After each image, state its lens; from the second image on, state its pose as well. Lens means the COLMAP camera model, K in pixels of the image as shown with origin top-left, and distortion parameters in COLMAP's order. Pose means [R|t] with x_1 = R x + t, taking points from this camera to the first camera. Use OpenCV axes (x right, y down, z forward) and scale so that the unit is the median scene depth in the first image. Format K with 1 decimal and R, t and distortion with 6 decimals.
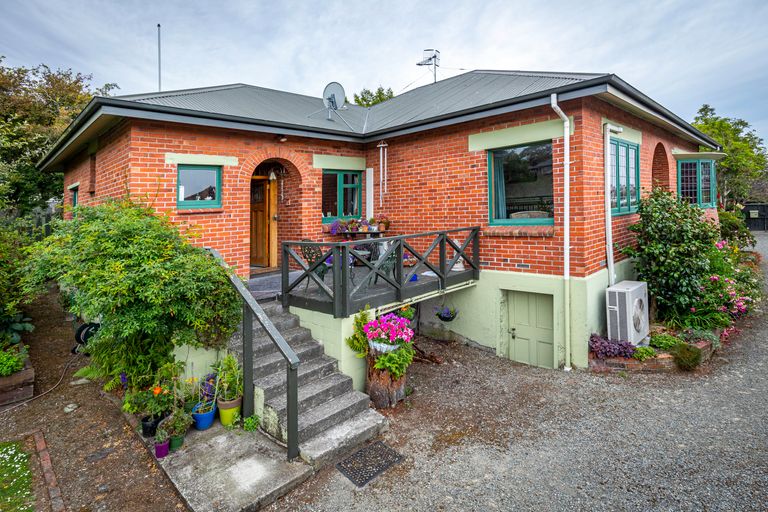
lens RADIAL K [[393.9, 0, 301.9], [0, 393.9, 231.0], [0, 0, 1]] dist [-0.000754, 0.000591]
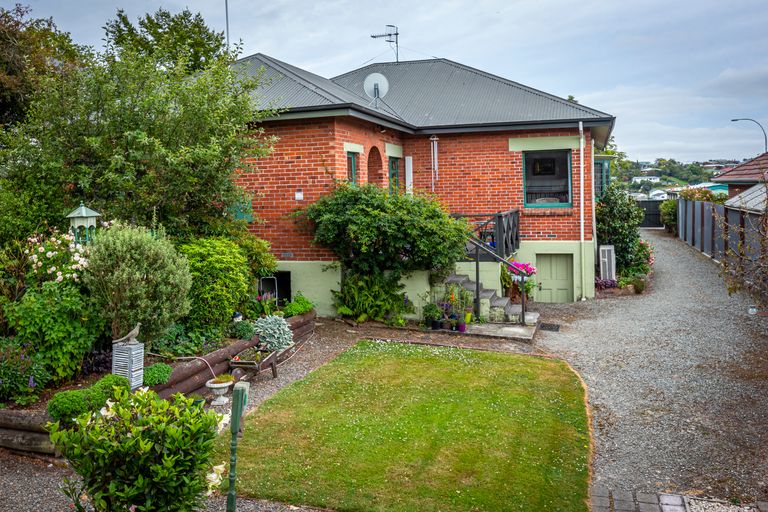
lens RADIAL K [[501.5, 0, 417.7], [0, 501.5, 238.0], [0, 0, 1]] dist [-0.003541, -0.039125]
pose [[0.890515, -0.015526, 0.454689, -0.692169], [0.003831, 0.999638, 0.026632, 0.045585], [-0.454938, -0.021974, 0.890252, -0.391054]]
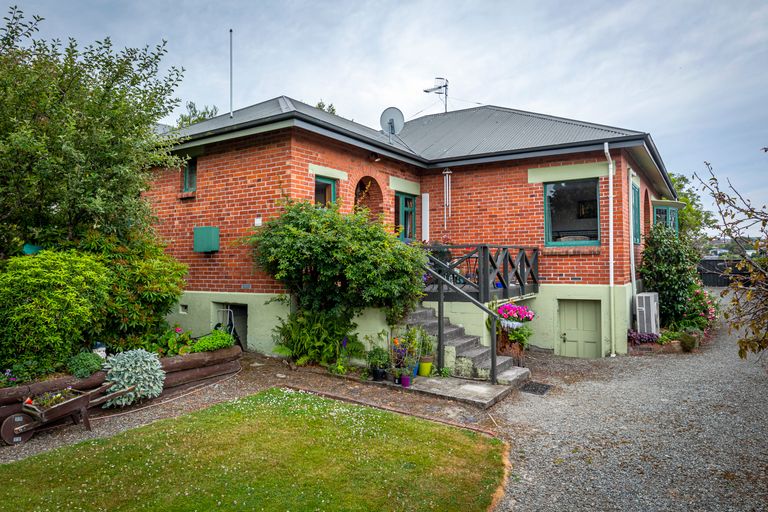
lens RADIAL K [[470.6, 0, 384.0], [0, 470.6, 256.0], [0, 0, 1]] dist [-0.016965, -0.001855]
pose [[0.965719, 0.029128, 0.257952, -0.388881], [-0.020063, 0.999087, -0.037706, 0.084679], [-0.258815, 0.031239, 0.965422, -0.251096]]
